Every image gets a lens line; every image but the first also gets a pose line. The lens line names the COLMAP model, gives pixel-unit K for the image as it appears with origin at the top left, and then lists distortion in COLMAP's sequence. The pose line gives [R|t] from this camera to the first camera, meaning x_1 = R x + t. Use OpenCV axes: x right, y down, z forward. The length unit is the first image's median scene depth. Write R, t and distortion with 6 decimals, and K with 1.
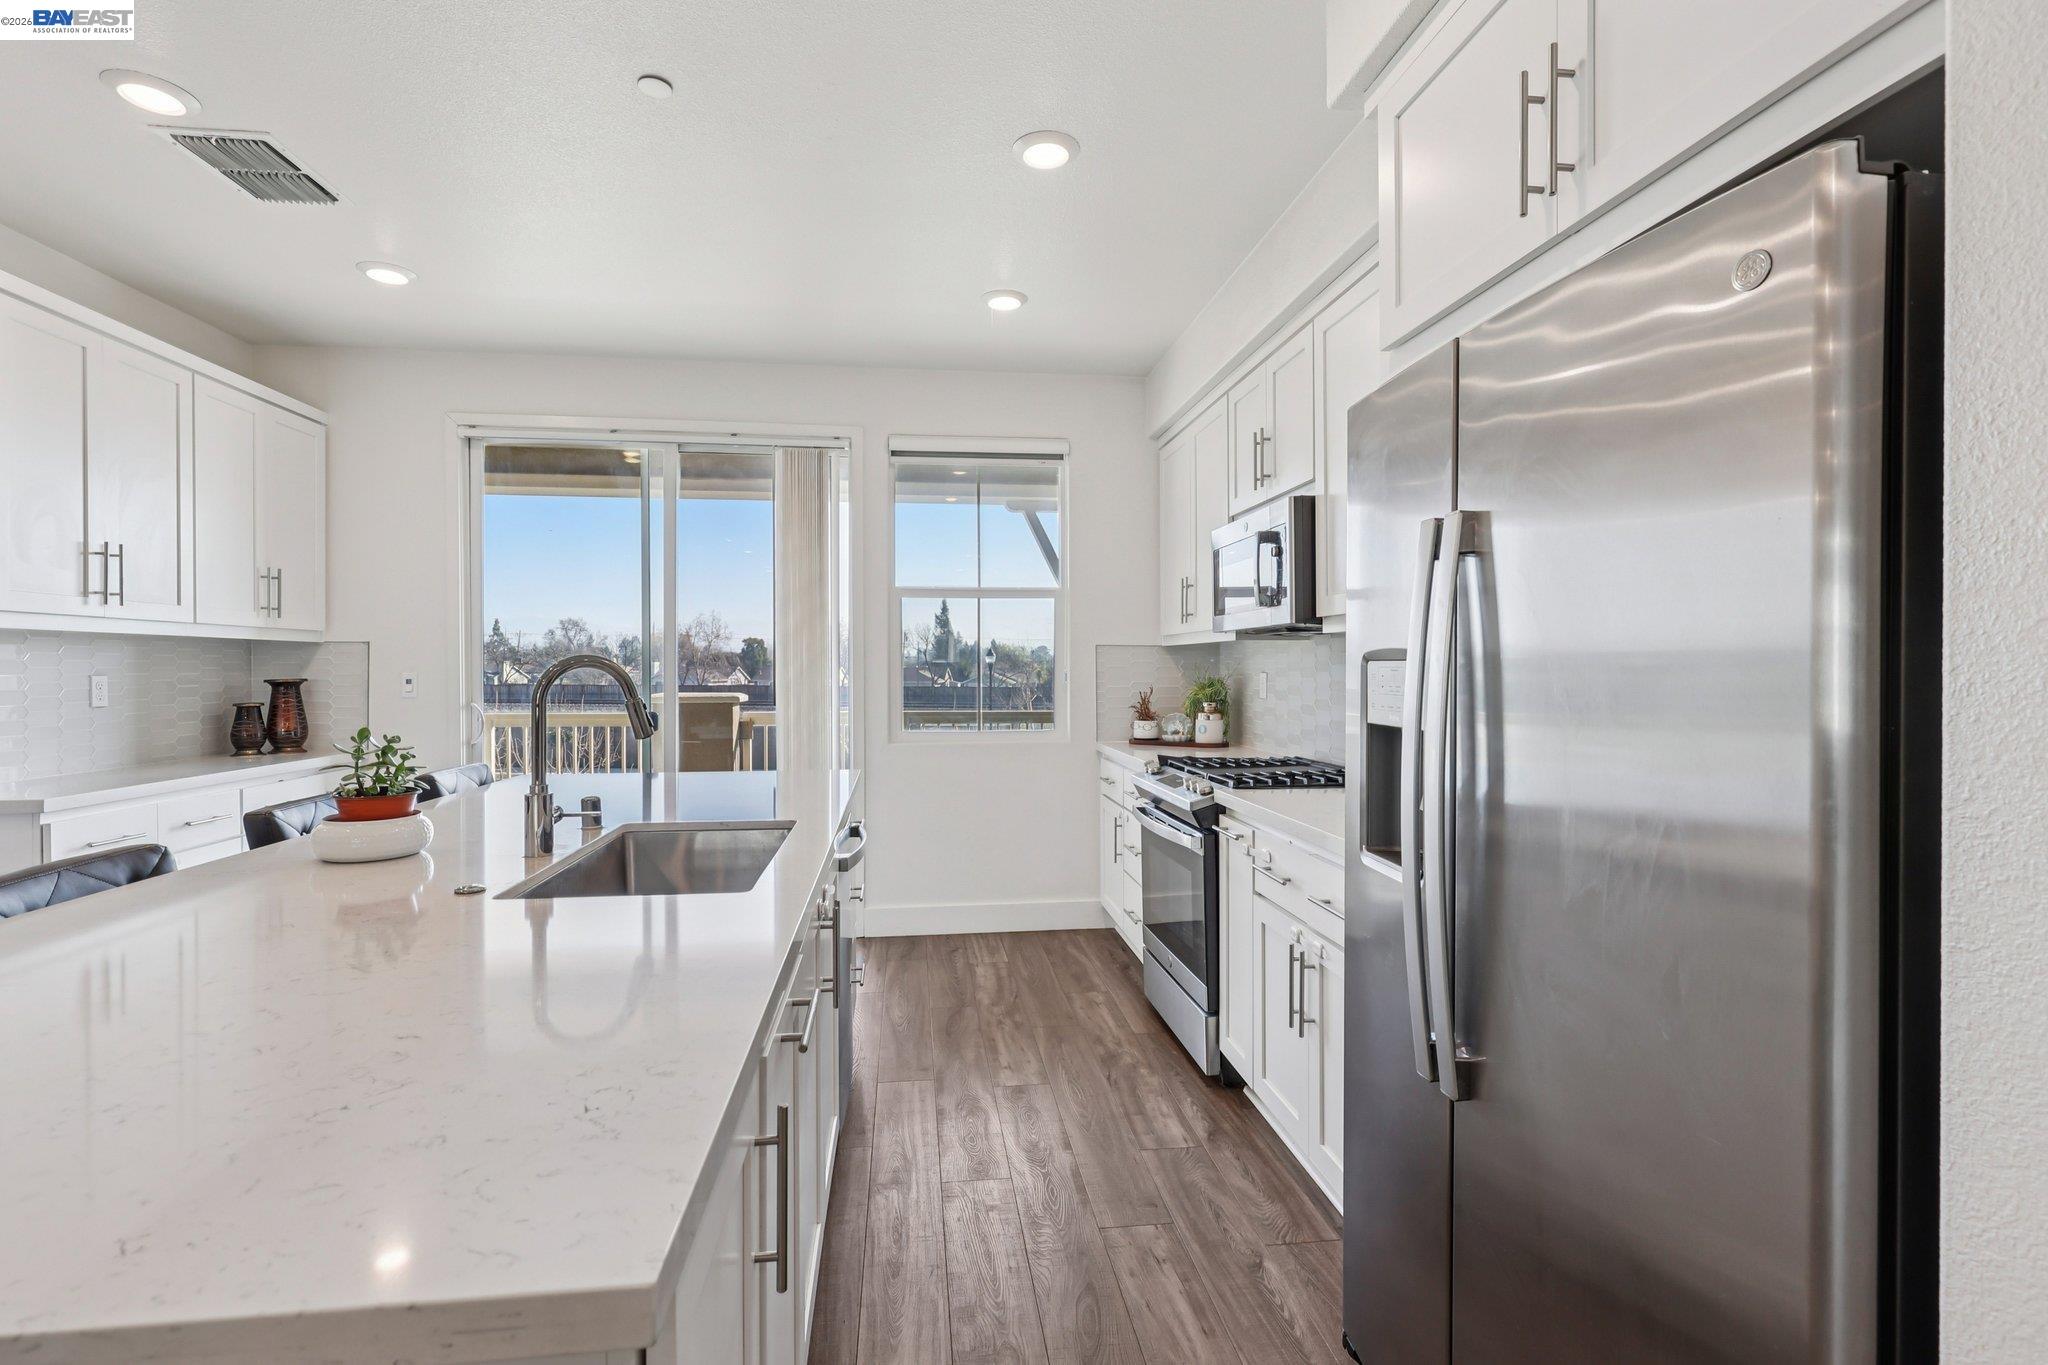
lens RADIAL K [[929.4, 0, 1031.7], [0, 929.4, 675.4], [0, 0, 1]] dist [0.005121, 0.000561]
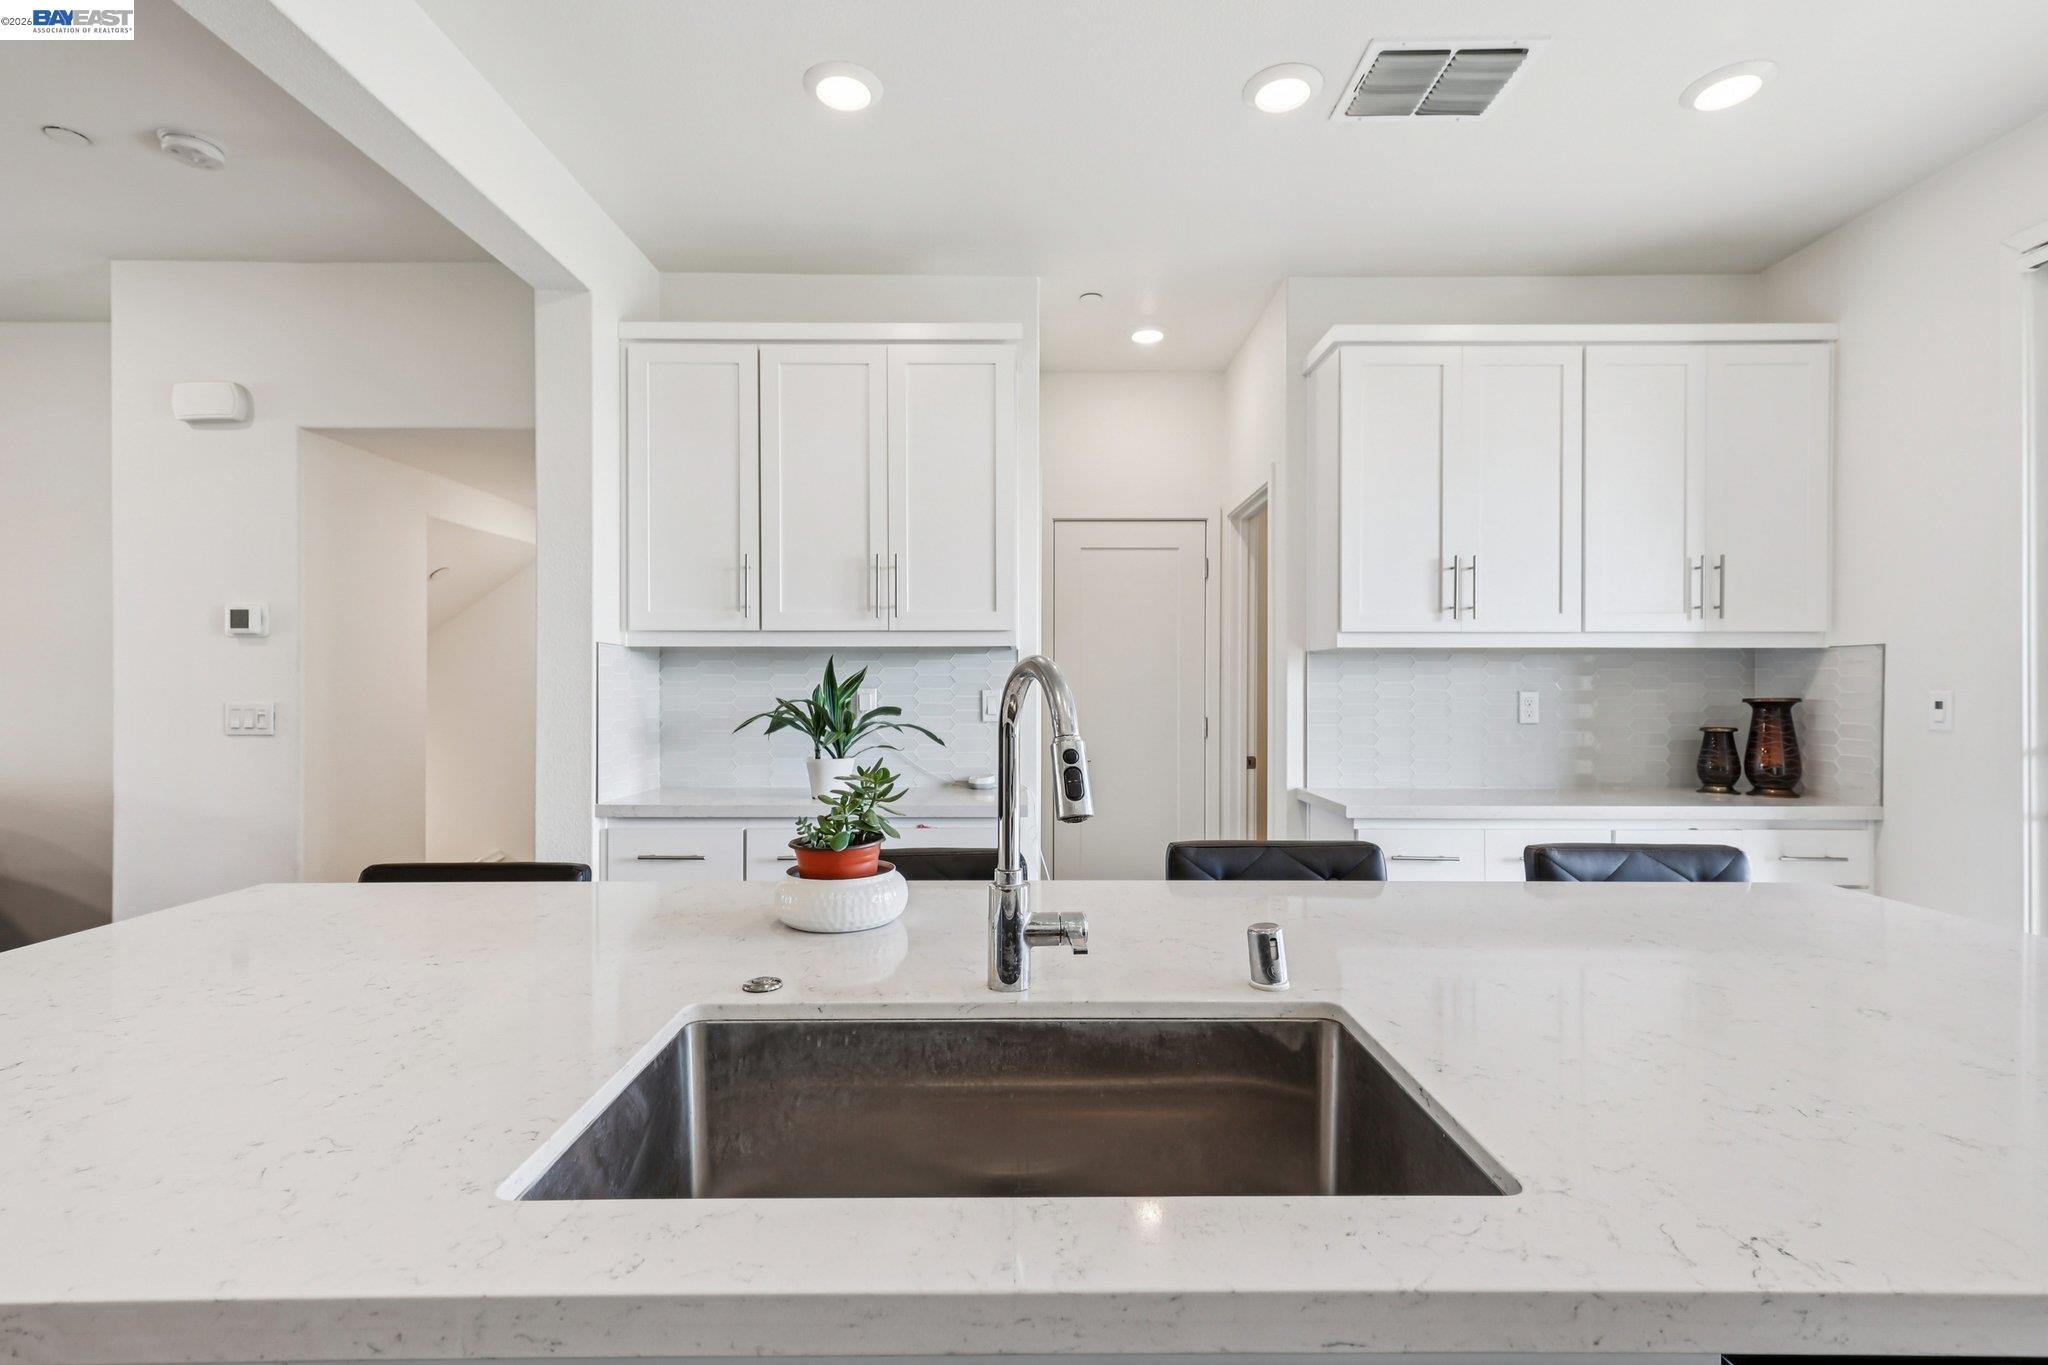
lens RADIAL K [[931.3, 0, 1023.4], [0, 931.3, 691.6], [0, 0, 1]] dist [0.010916, 0.000257]
pose [[-0.127595, 0.008138, -0.991793, 0.034657], [-0.008602, 0.999920, 0.009311, -0.003462], [0.991789, 0.009719, -0.127515, 0.508972]]
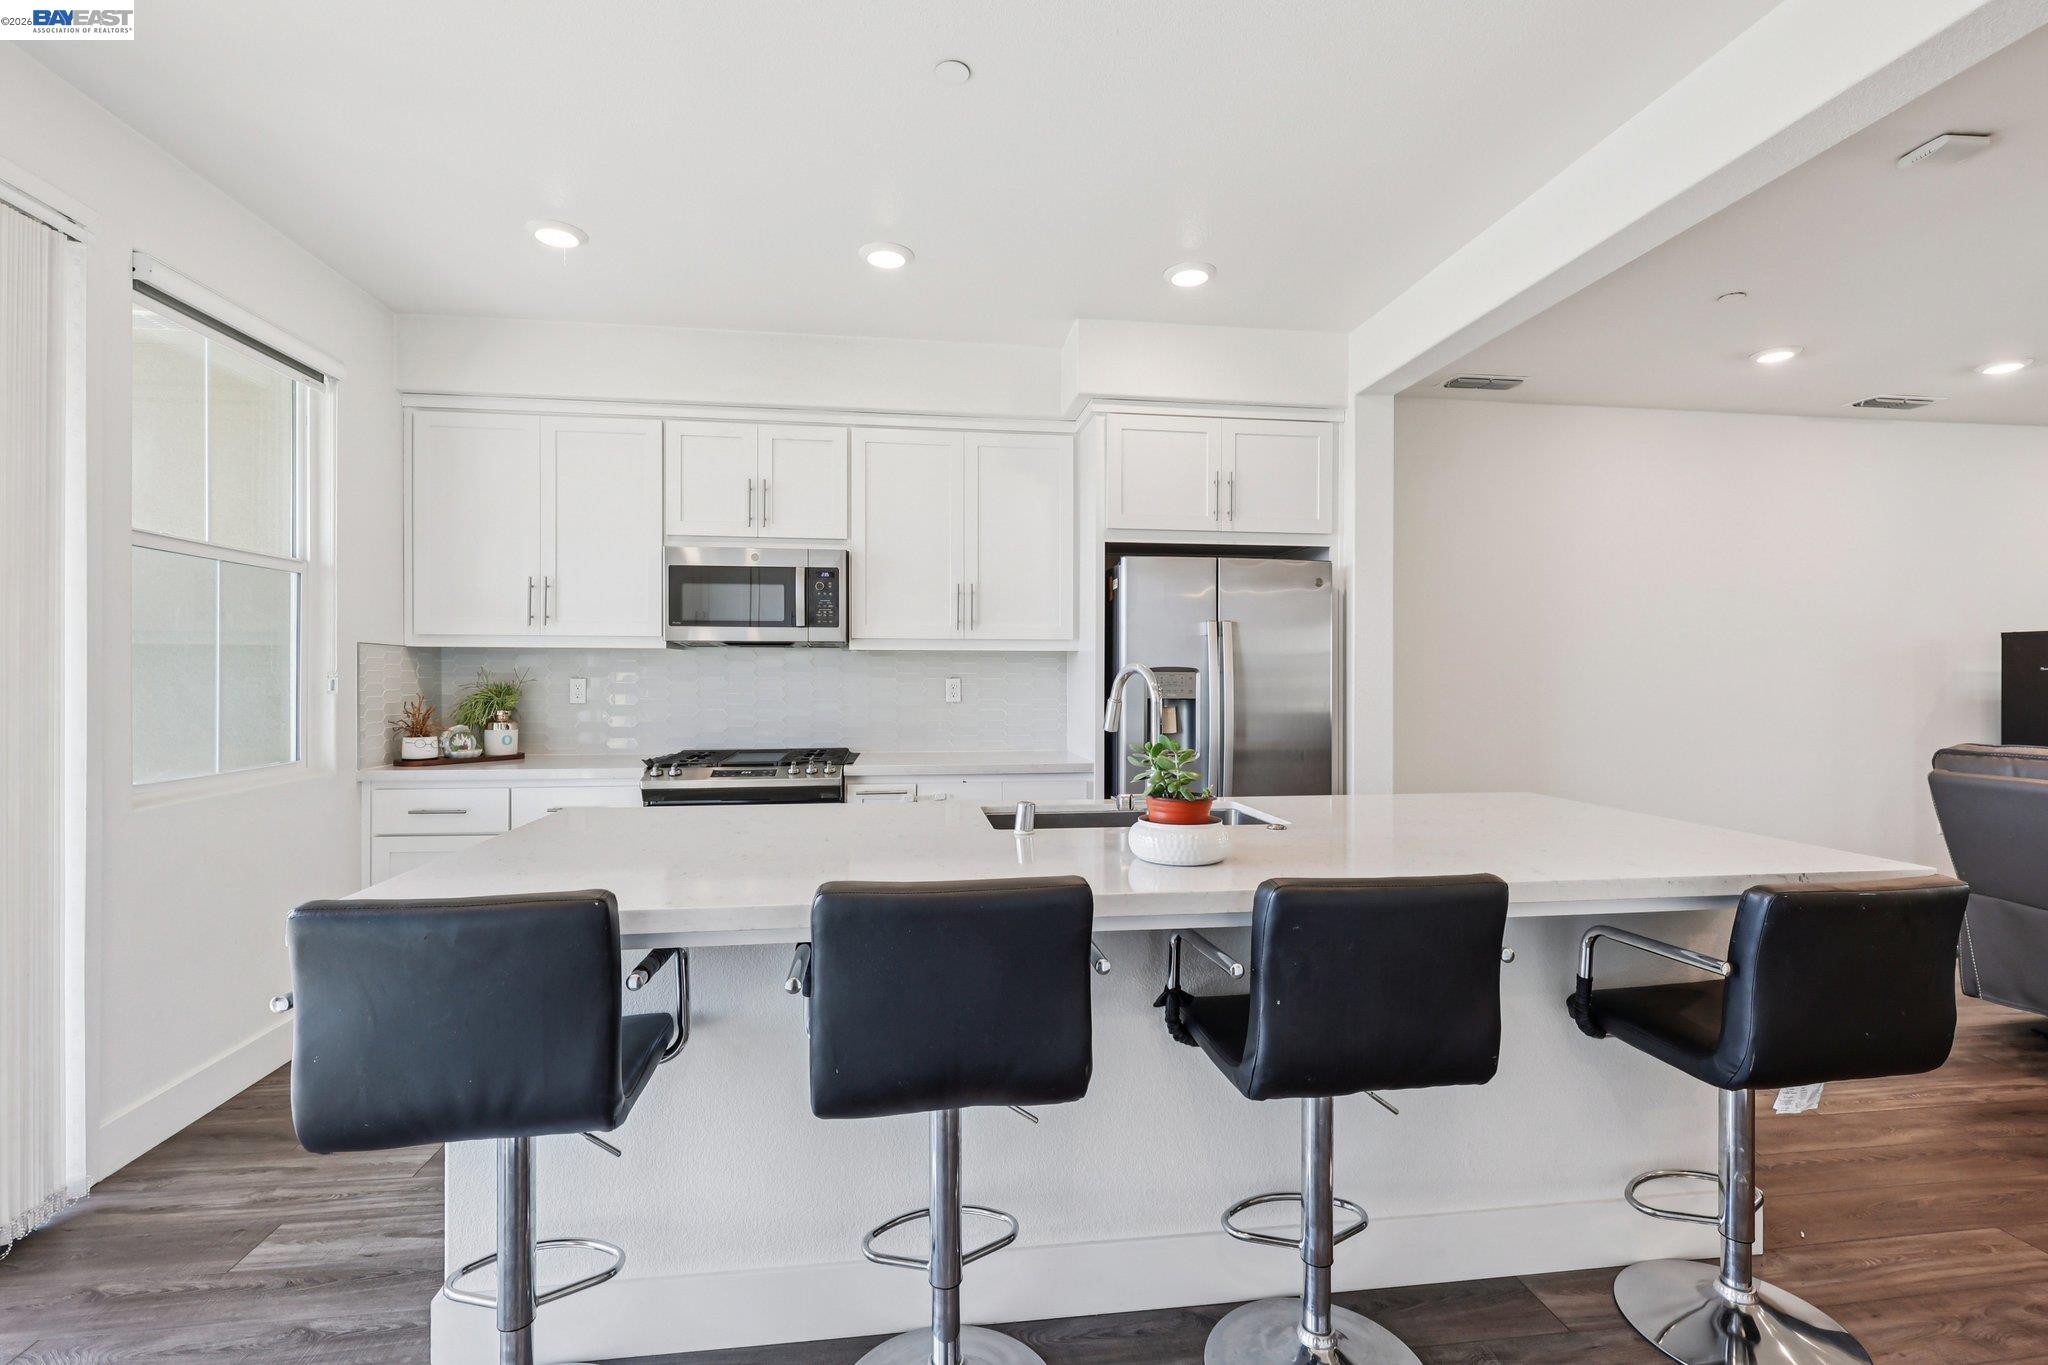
lens RADIAL K [[976.6, 0, 1024.0], [0, 976.6, 682.5], [0, 0, 1]] dist [0.002952, 0.000318]
pose [[0.004703, -0.000465, 0.999989, -0.820690], [0.004129, 0.999991, 0.000445, 0.002938], [-0.999980, 0.004127, 0.004704, 0.517740]]
